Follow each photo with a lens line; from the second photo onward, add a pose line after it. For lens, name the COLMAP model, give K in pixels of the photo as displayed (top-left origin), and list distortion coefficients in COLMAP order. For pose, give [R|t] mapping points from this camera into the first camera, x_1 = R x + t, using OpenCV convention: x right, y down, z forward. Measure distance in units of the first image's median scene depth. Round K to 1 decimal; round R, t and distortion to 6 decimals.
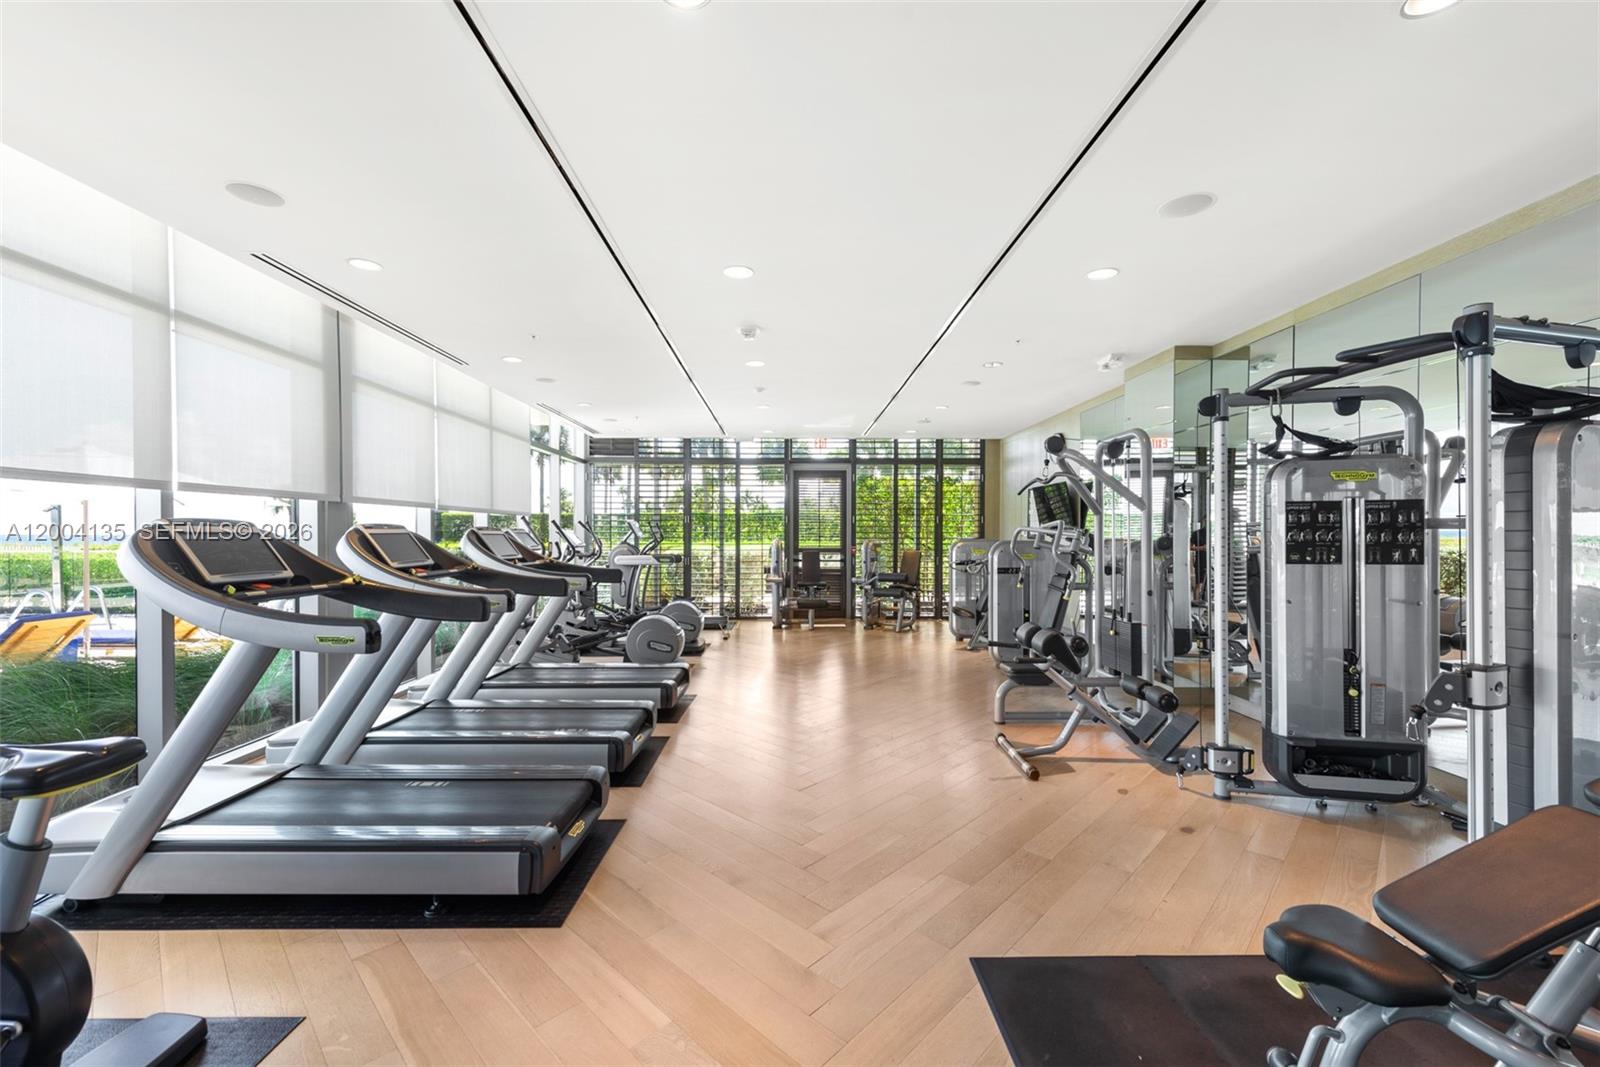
lens RADIAL K [[640.2, 0, 798.8], [0, 640.2, 534.3], [0, 0, 1]] dist [0.003581, -0.001625]
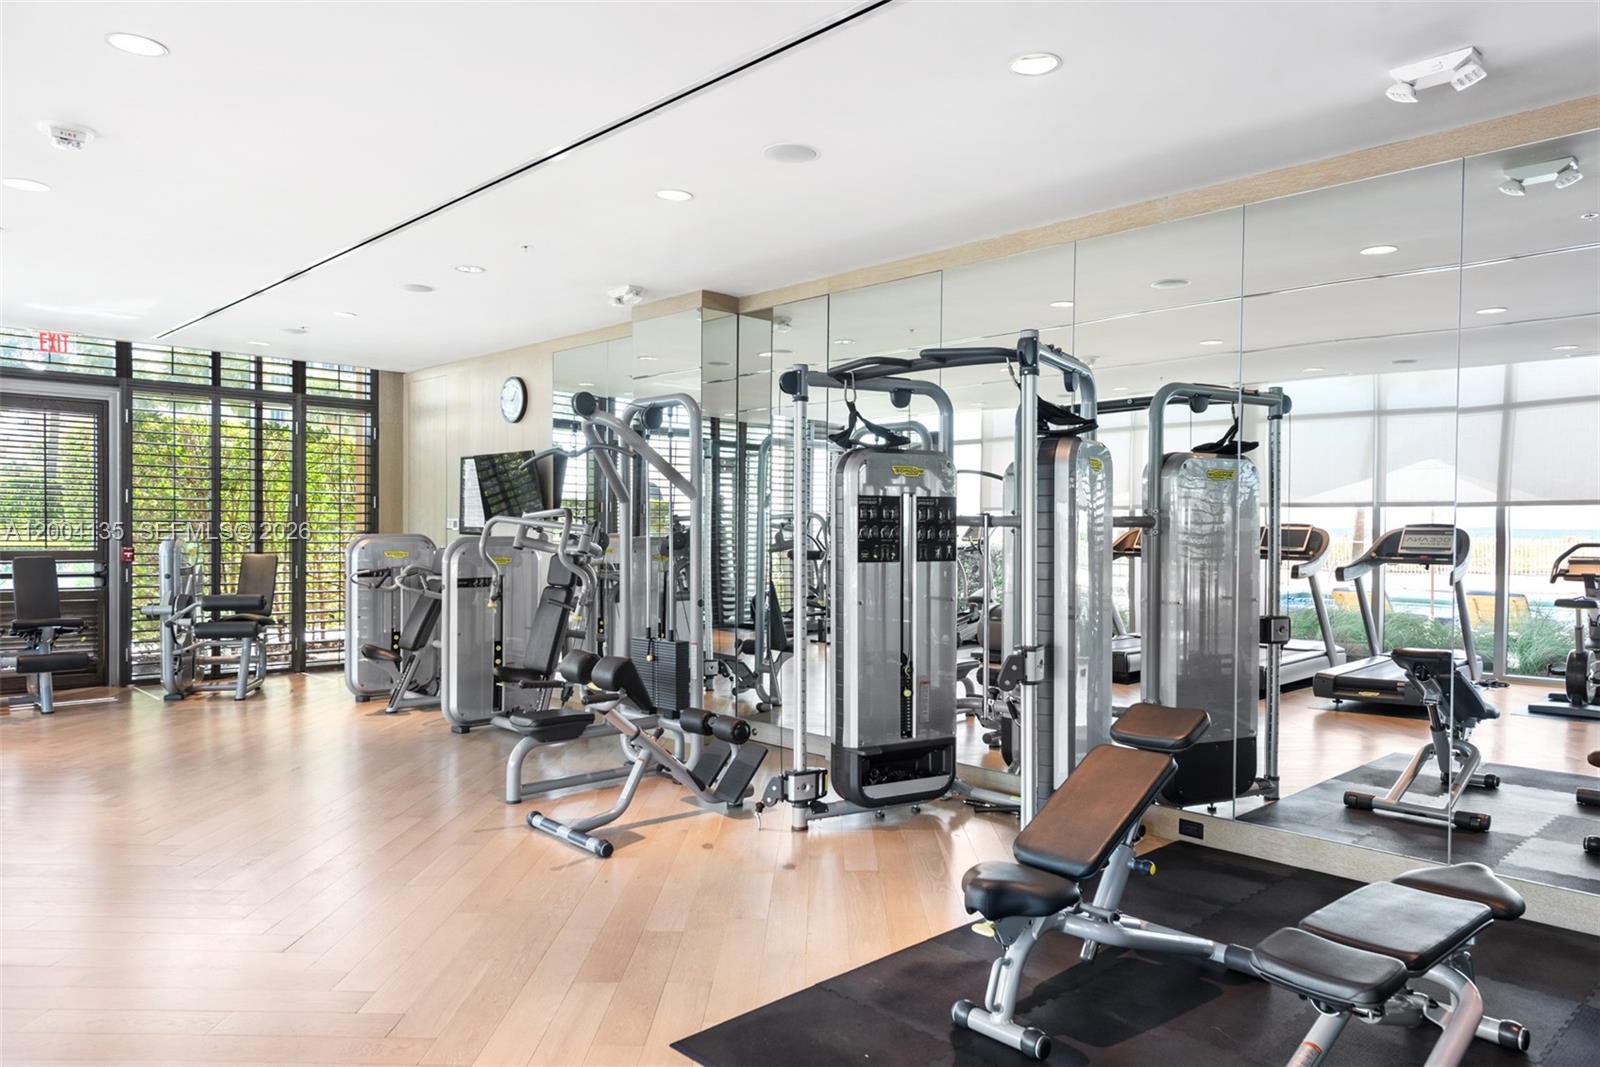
lens RADIAL K [[1082.9, 0, 799.5], [0, 1082.9, 535.5], [0, 0, 1]] dist [0.028909, -0.006555]
pose [[0.726692, 0.001580, 0.686962, -0.361911], [-0.008057, 0.999948, 0.006223, -0.001951], [-0.686916, -0.010057, 0.726667, -0.077194]]
